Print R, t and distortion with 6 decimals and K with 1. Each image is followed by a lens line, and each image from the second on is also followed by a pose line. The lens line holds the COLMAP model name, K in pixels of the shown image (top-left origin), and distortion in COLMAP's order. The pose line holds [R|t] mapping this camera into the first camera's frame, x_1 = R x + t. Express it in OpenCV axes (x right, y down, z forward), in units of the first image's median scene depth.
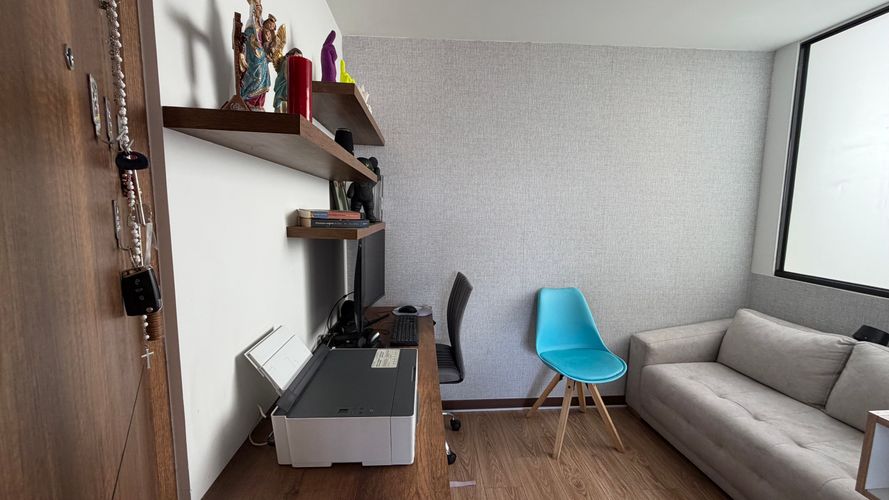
lens RADIAL K [[354.2, 0, 442.3], [0, 354.2, 250.5], [0, 0, 1]] dist [-0.001679, 0.000224]
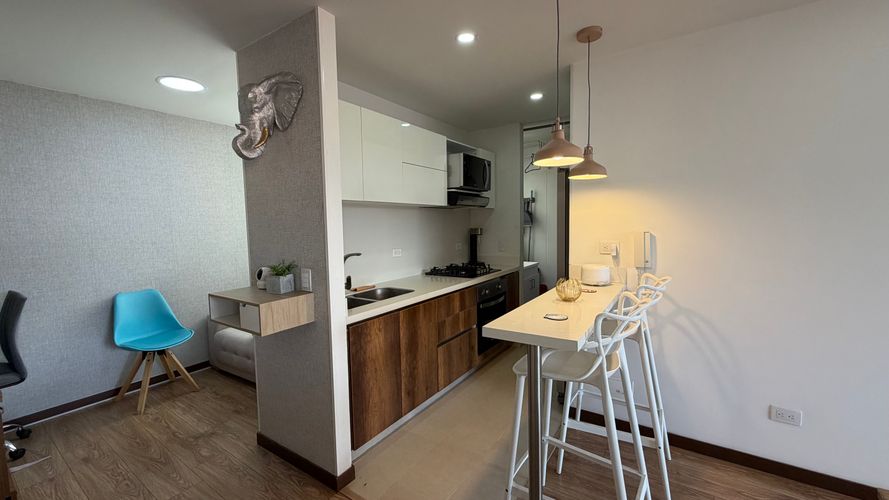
lens RADIAL K [[354.2, 0, 442.3], [0, 354.2, 250.5], [0, 0, 1]] dist [-0.001679, 0.000224]
pose [[0.610790, -0.080843, 0.787655, 0.015454], [0.114432, 0.993343, 0.013218, 0.088777], [-0.783480, 0.082059, 0.615975, -0.816456]]
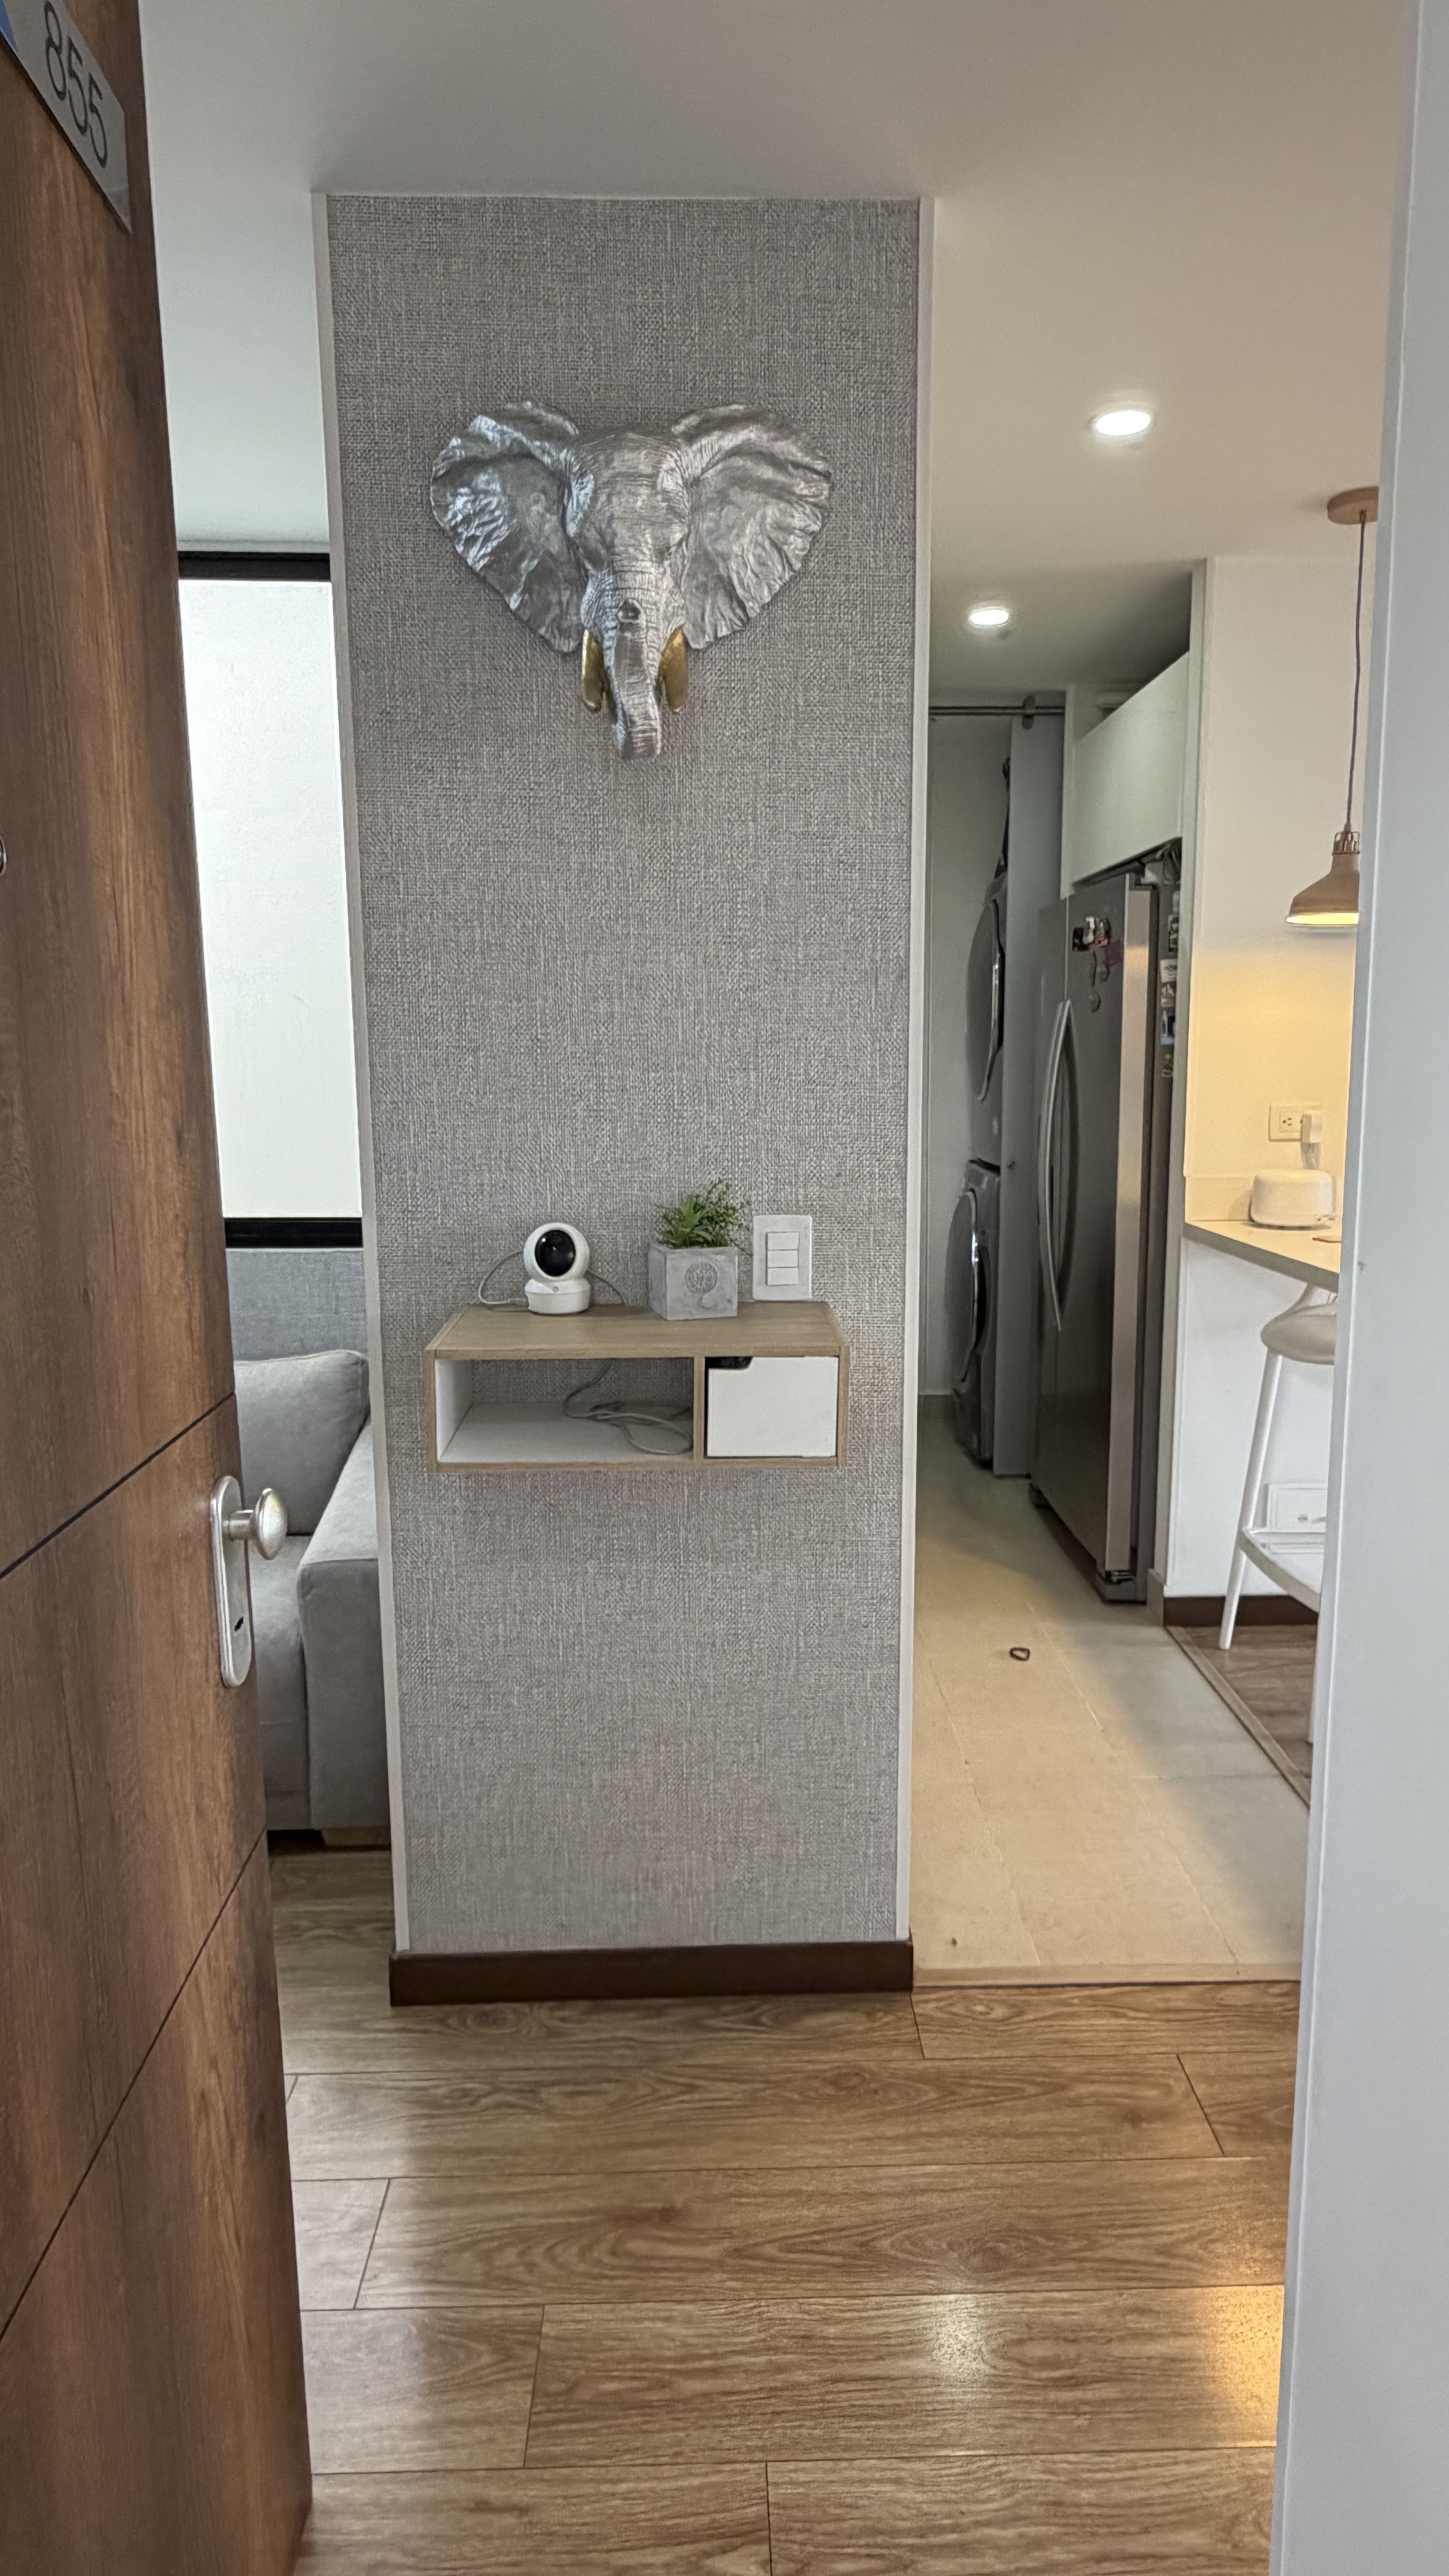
lens RADIAL K [[1526.5, 0, 727.5], [0, 1526.5, 1284.4], [0, 0, 1]] dist [-0.002678, -0.000547]
pose [[0.027062, -0.166214, 0.985718, -0.539259], [0.117818, 0.979737, 0.161971, -0.023567], [-0.992666, 0.111752, 0.046097, 0.092231]]
